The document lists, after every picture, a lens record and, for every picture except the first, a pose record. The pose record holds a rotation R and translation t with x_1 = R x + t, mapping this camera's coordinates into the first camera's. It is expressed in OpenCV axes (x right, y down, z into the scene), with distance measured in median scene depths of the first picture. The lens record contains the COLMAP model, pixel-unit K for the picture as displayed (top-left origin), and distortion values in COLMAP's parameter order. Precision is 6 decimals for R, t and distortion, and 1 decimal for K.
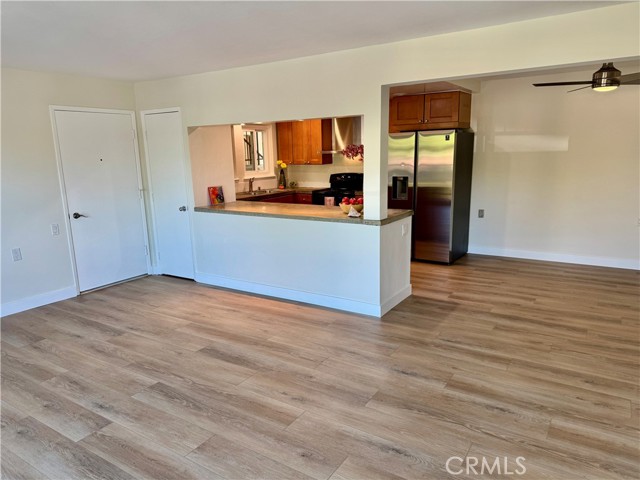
lens RADIAL K [[446.2, 0, 320.0], [0, 446.2, 240.0], [0, 0, 1]] dist [0.111525, -0.143901]
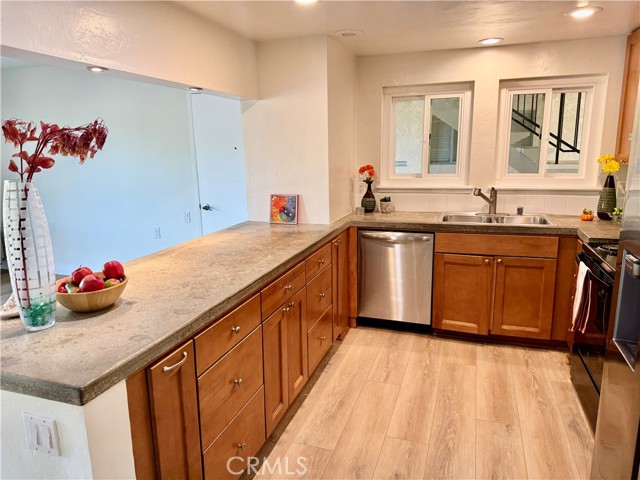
lens RADIAL K [[450.3, 0, 319.3], [0, 450.3, 243.4], [0, 0, 1]] dist [0.057606, -0.066201]
pose [[0.246509, 0.225253, -0.942600, 0.510421], [-0.180319, 0.966291, 0.183758, -0.236704], [0.952218, 0.124670, 0.278817, 1.177838]]
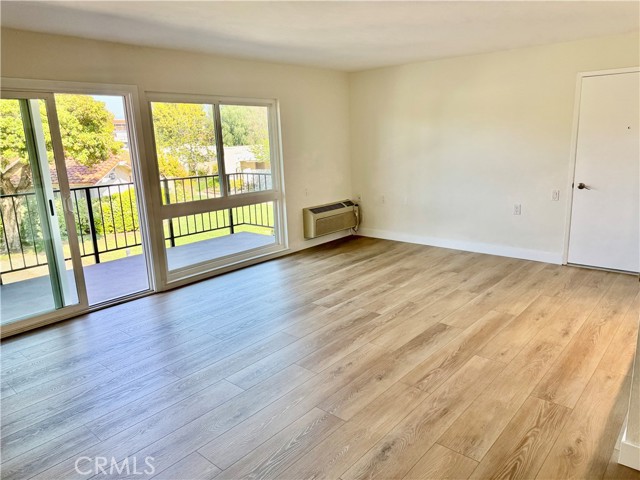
lens RADIAL K [[446.2, 0, 320.0], [0, 446.2, 240.0], [0, 0, 1]] dist [0.111525, -0.143901]
pose [[-0.141548, 0.250962, -0.957592, 0.608739], [-0.156647, 0.949465, 0.271987, -0.146753], [0.977459, 0.188503, -0.095082, 0.691523]]
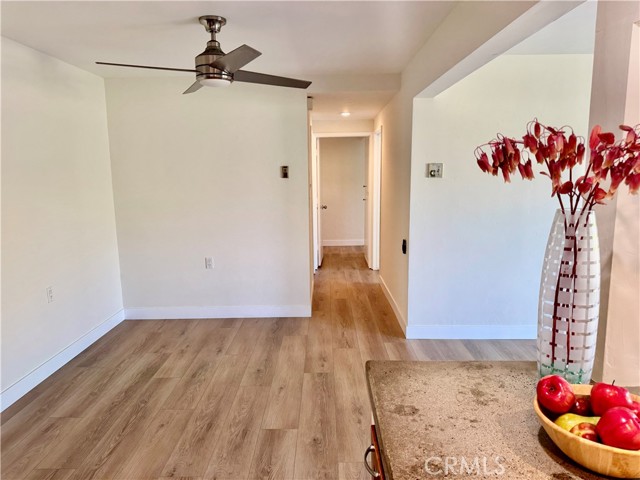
lens RADIAL K [[446.2, 0, 320.0], [0, 446.2, 240.0], [0, 0, 1]] dist [0.111525, -0.143901]
pose [[-0.538676, -0.097365, 0.836868, -0.022345], [0.190093, 0.953641, 0.233311, -0.248416], [-0.820788, 0.284761, -0.495195, 1.299421]]
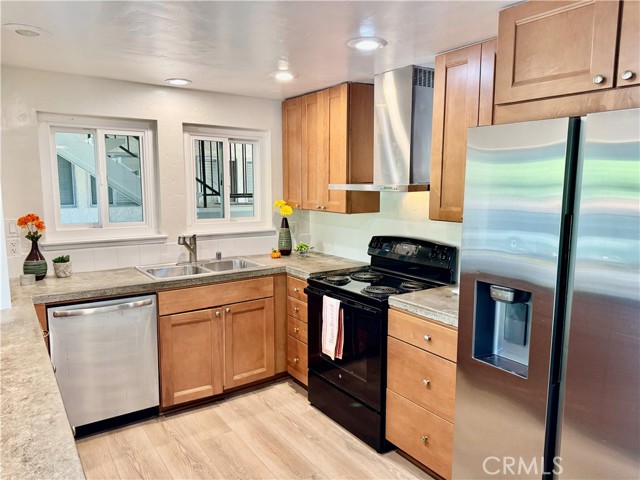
lens RADIAL K [[446.2, 0, 320.0], [0, 446.2, 240.0], [0, 0, 1]] dist [0.111525, -0.143901]
pose [[0.925081, 0.077848, -0.371706, 0.261256], [-0.103377, 0.993424, -0.049221, -0.213548], [0.365430, 0.083959, 0.927045, 1.050756]]
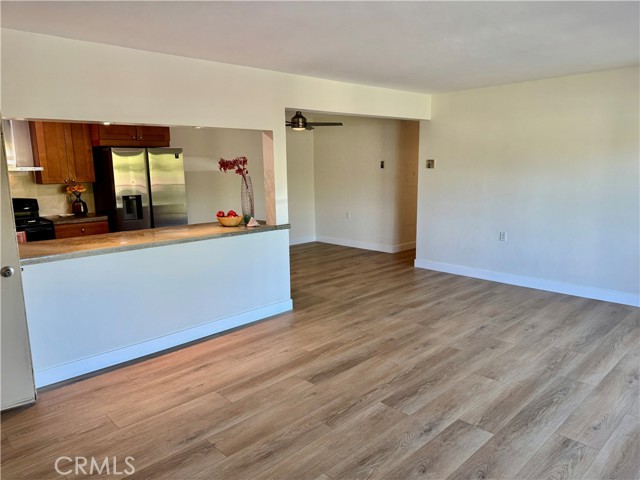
lens RADIAL K [[446.2, 0, 320.0], [0, 446.2, 240.0], [0, 0, 1]] dist [0.111525, -0.143901]
pose [[0.230088, -0.139673, 0.963094, -0.930125], [0.201739, 0.974995, 0.093203, -0.091654], [-0.952030, 0.172849, 0.252512, 0.626014]]
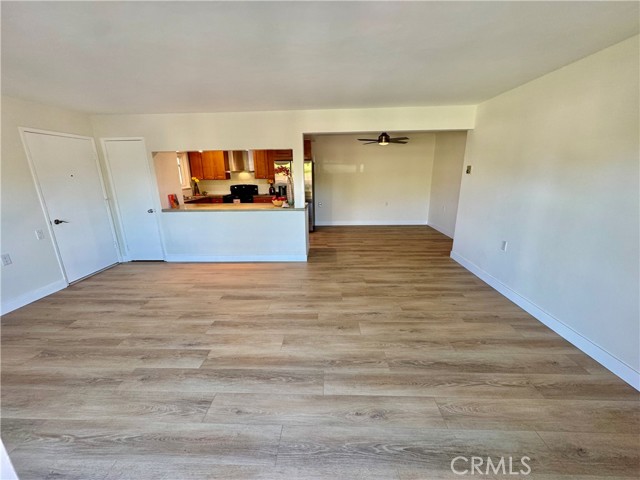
lens RADIAL K [[255.1, 0, 320.4], [0, 255.1, 238.8], [0, 0, 1]] dist [-0.002010, -0.000136]
pose [[0.856520, -0.119800, 0.502018, -0.338928], [0.093593, 0.992614, 0.077190, 0.005335], [-0.507557, -0.019129, 0.861406, 0.068766]]
